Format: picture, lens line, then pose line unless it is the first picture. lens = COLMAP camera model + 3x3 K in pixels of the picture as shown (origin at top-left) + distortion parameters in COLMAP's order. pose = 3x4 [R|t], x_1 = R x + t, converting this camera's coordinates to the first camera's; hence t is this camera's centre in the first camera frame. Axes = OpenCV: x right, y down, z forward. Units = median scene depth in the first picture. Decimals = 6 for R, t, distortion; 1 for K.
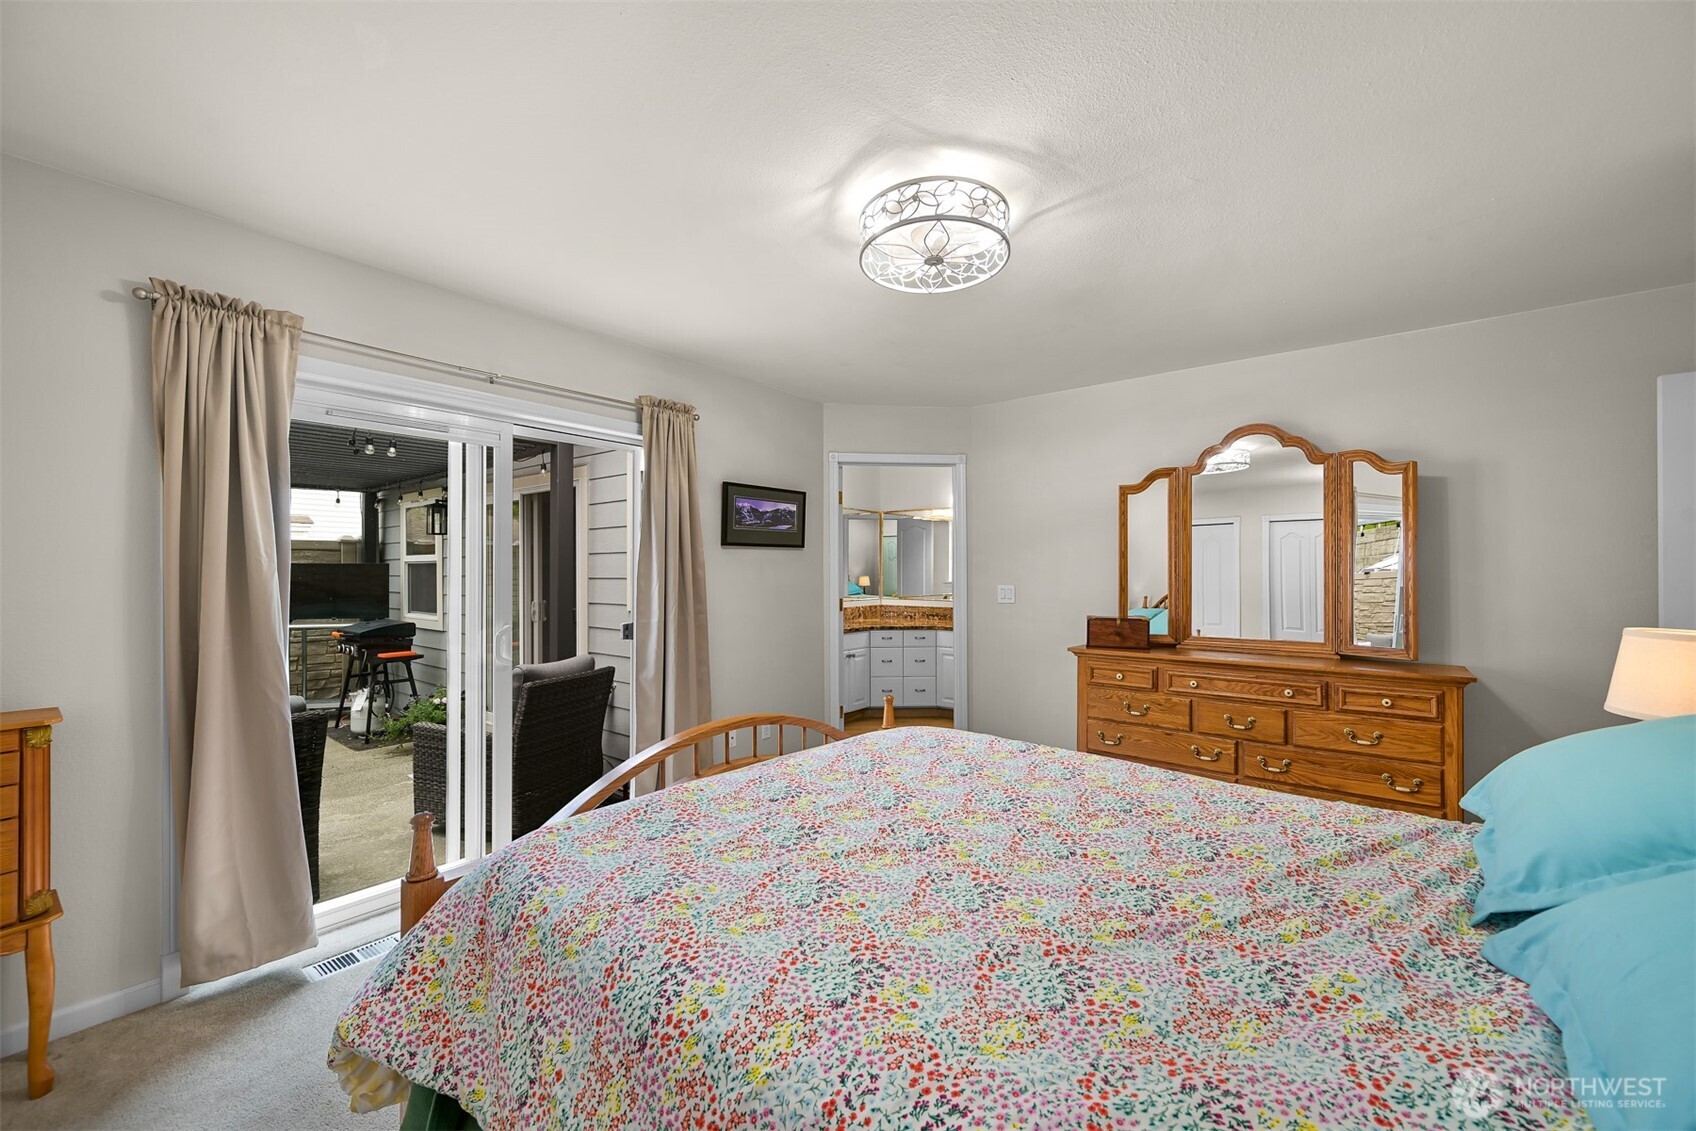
lens RADIAL K [[670.4, 0, 854.9], [0, 670.4, 567.7], [0, 0, 1]] dist [-0.000381, 0.000394]
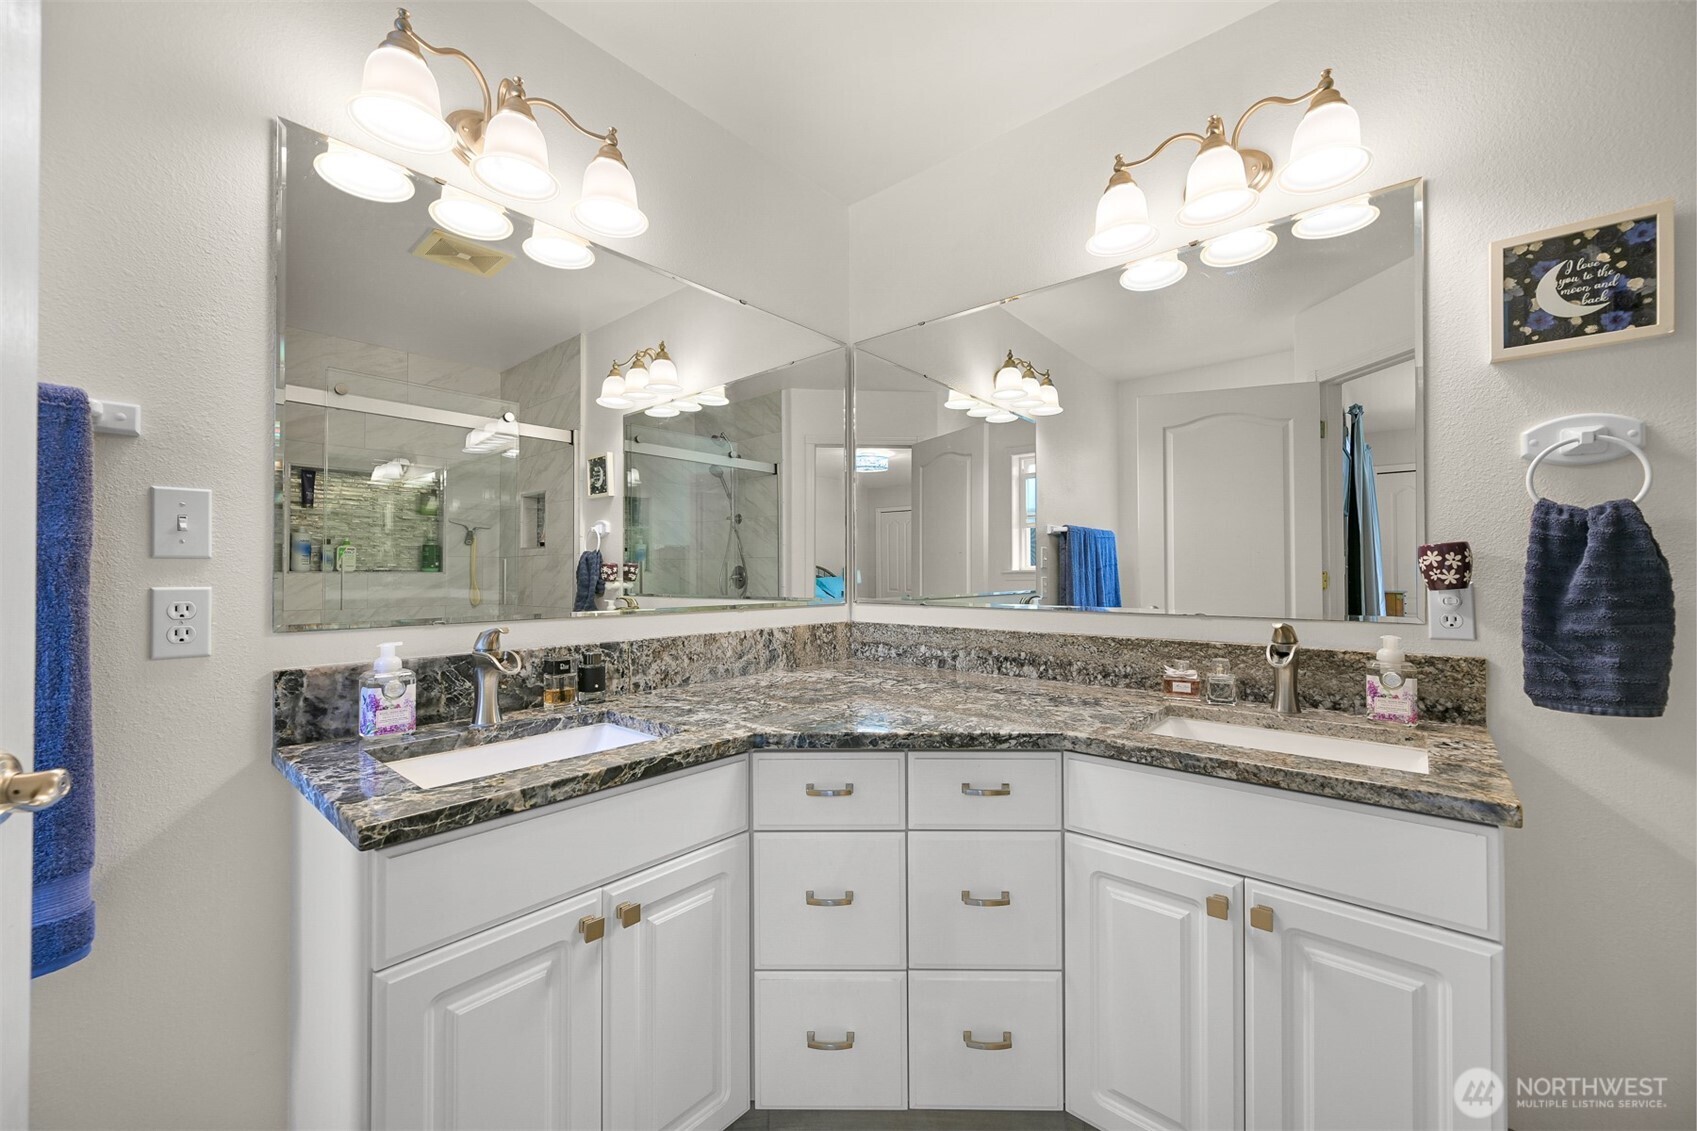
lens RADIAL K [[666.2, 0, 853.1], [0, 666.2, 568.3], [0, 0, 1]] dist [-0.001212, -0.000105]
pose [[0.998342, -0.003807, -0.057431, 0.067759], [0.003522, 0.999981, -0.005066, 0.036072], [0.057449, 0.004855, 0.998337, 0.787747]]
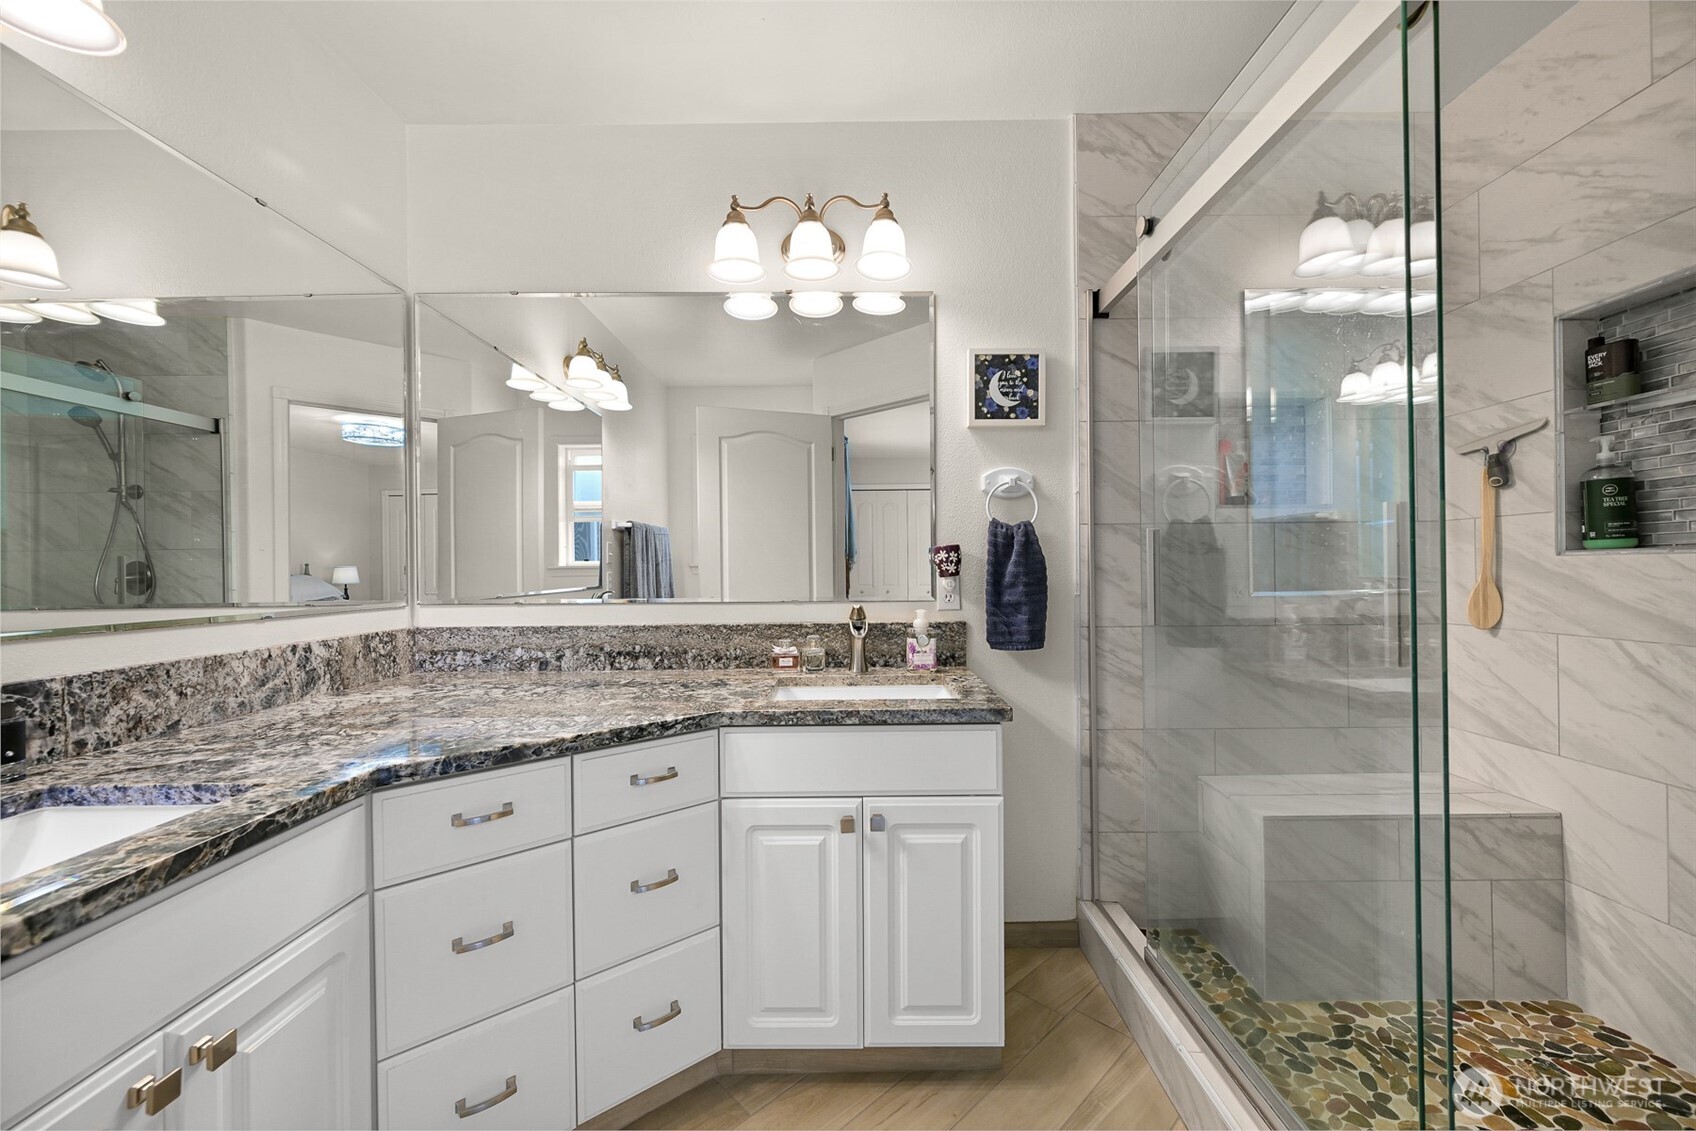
lens RADIAL K [[670.4, 0, 854.9], [0, 670.4, 567.7], [0, 0, 1]] dist [-0.000381, 0.000394]
pose [[0.789719, -0.010374, 0.613382, 0.016057], [0.008689, 0.999946, 0.005724, 0.036072], [-0.613408, 0.000809, 0.789766, 0.787283]]
